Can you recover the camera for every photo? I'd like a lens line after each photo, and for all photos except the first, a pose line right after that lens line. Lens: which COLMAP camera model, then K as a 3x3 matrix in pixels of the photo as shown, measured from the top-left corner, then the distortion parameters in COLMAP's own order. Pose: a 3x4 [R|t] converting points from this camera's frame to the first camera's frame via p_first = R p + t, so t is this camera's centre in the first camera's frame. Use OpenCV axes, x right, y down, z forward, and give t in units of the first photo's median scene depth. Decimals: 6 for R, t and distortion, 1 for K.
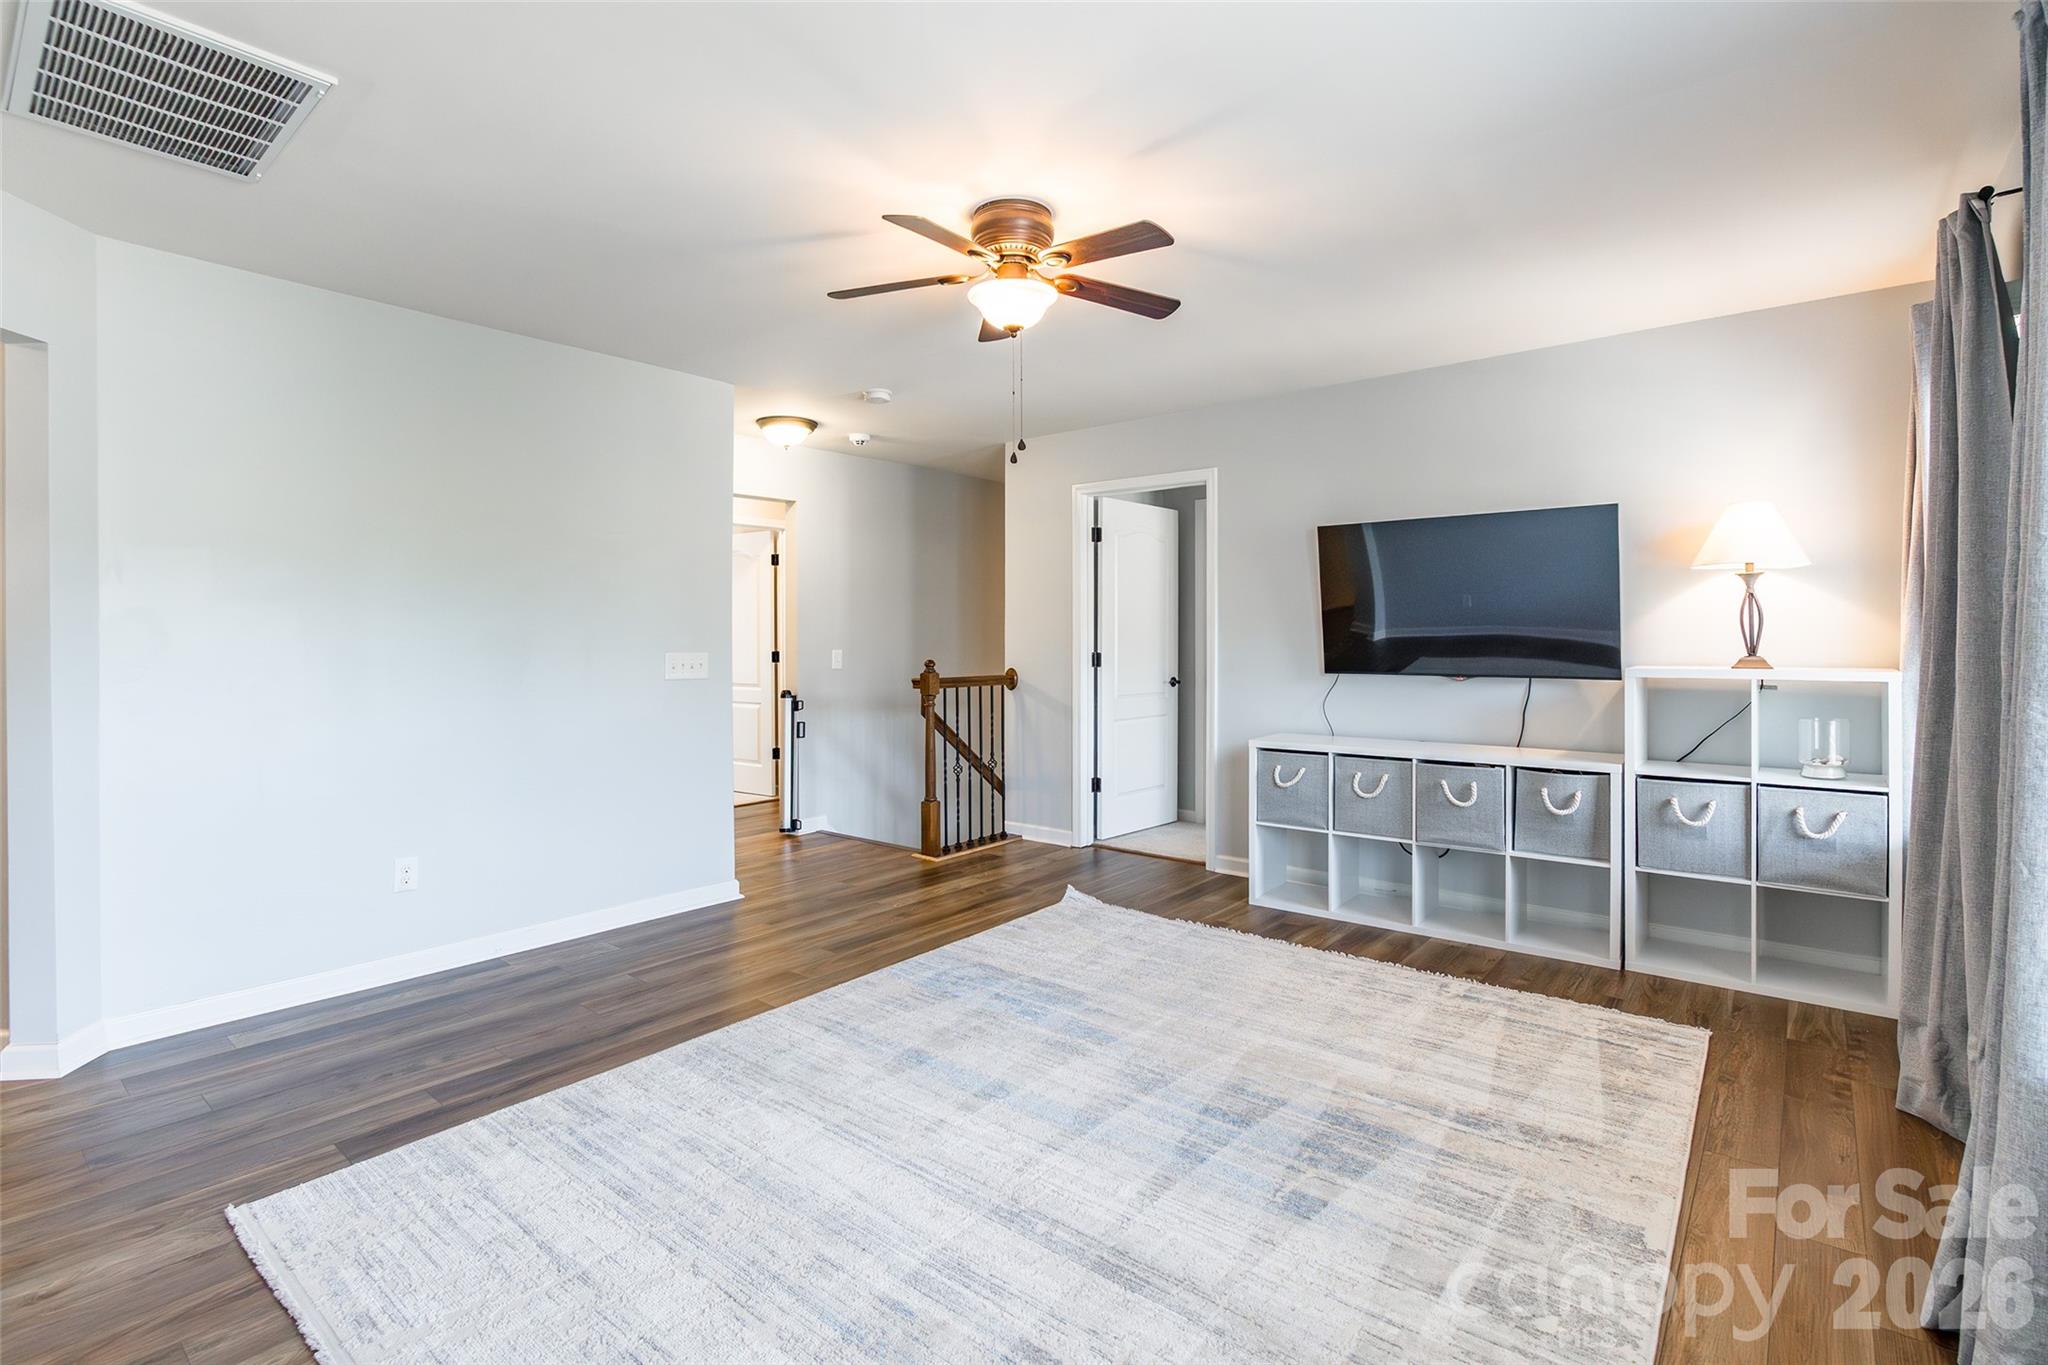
lens RADIAL K [[940.4, 0, 1020.5], [0, 940.4, 645.9], [0, 0, 1]] dist [-0.003178, 0.000621]
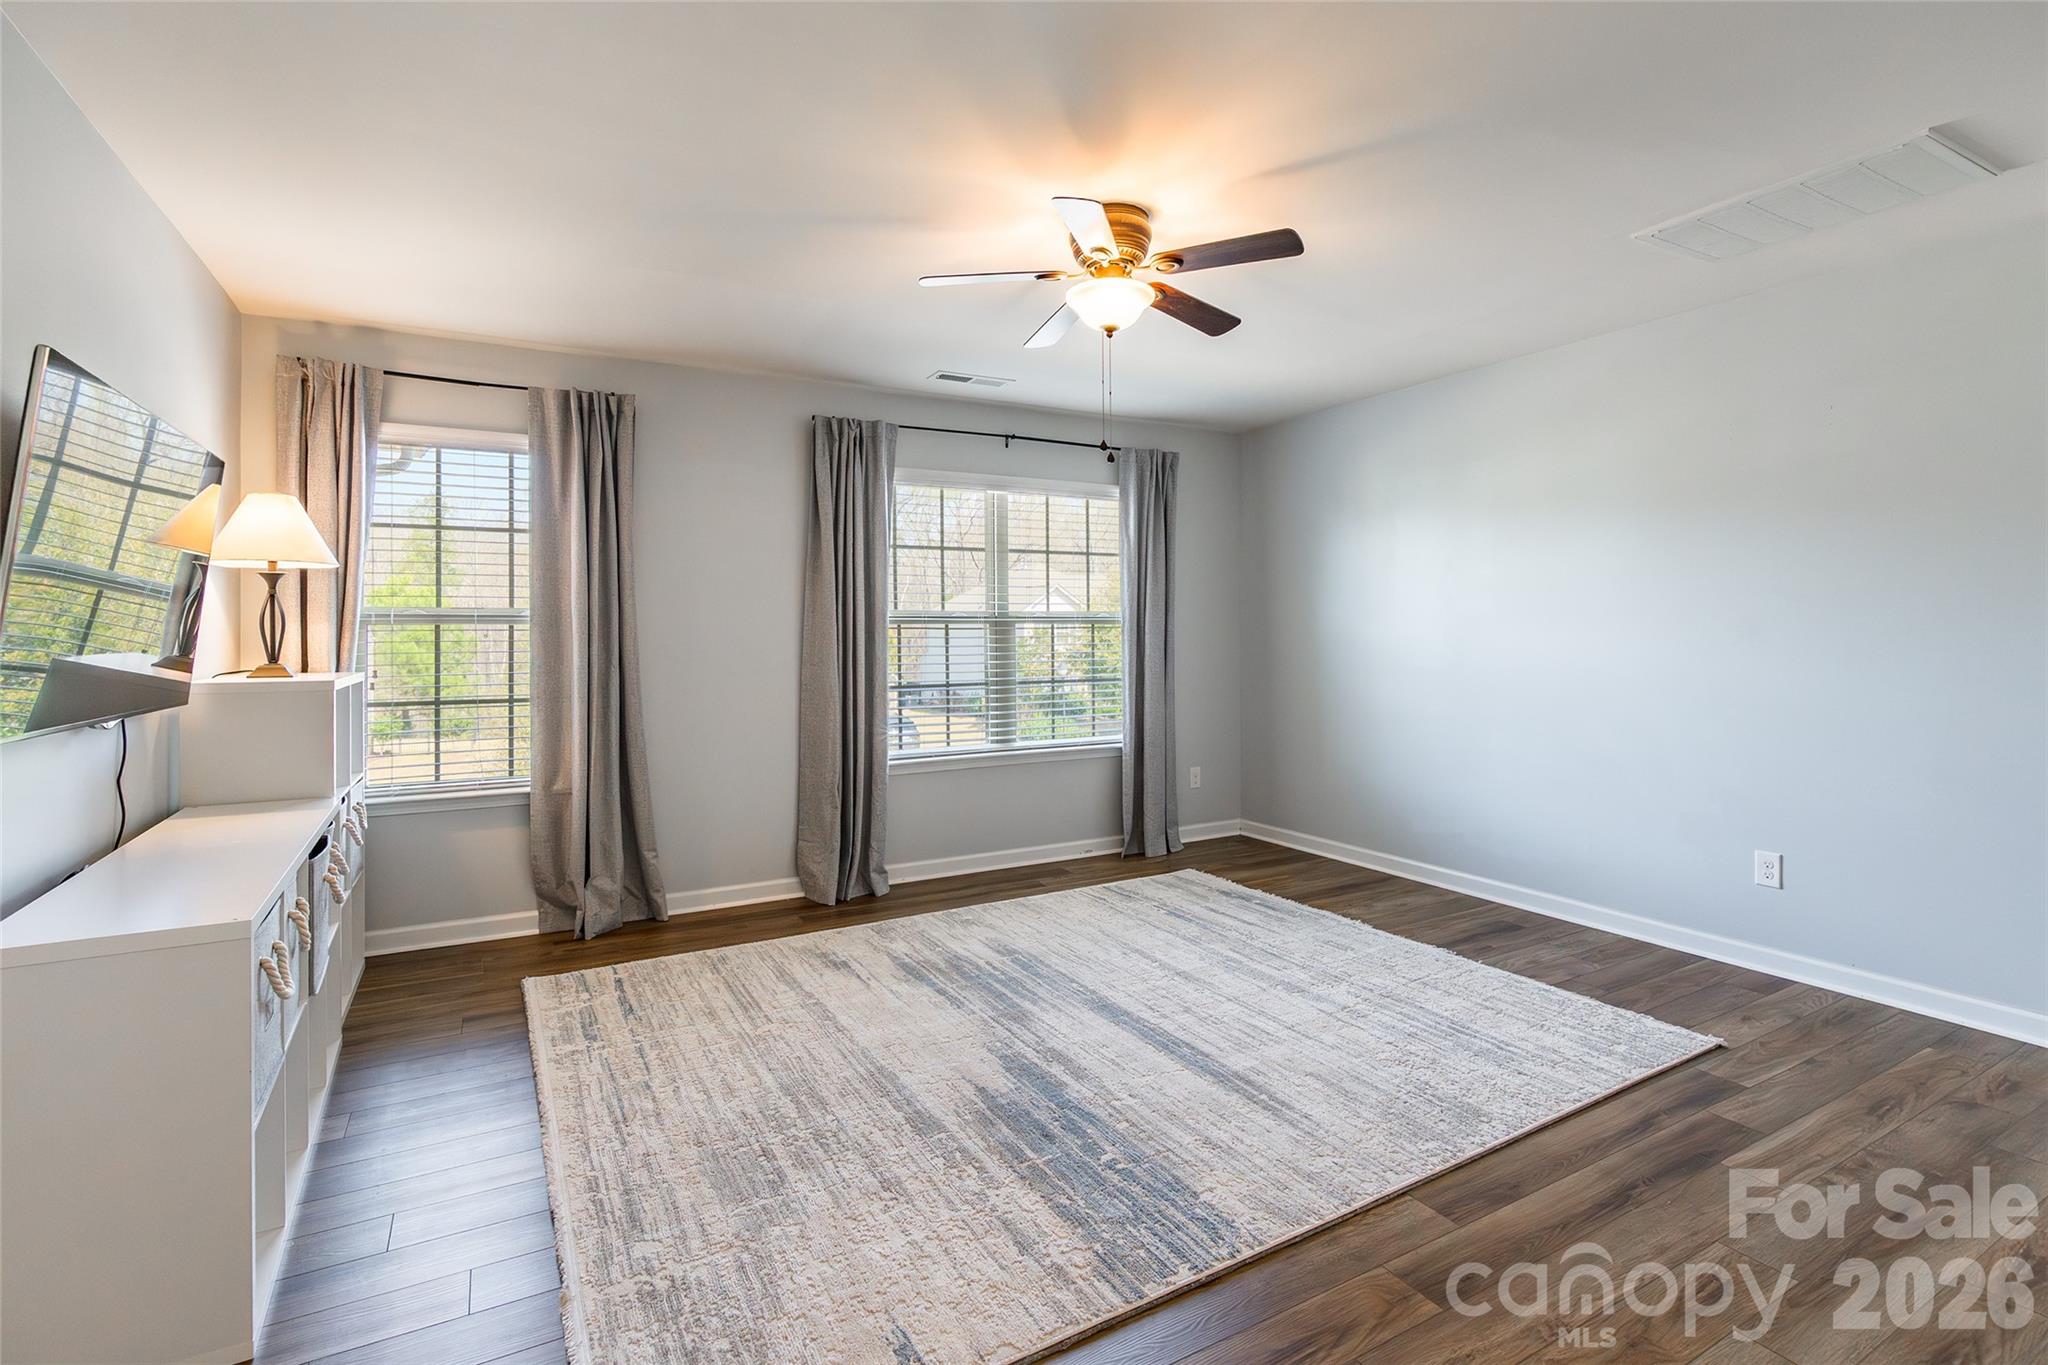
lens RADIAL K [[977.4, 0, 1025.8], [0, 977.4, 635.6], [0, 0, 1]] dist [-0.007014, -0.000208]
pose [[-0.936958, 0.009451, 0.349315, -0.279898], [0.012851, 0.999890, 0.007417, -0.016355], [-0.349206, 0.011438, -0.936976, 1.949703]]
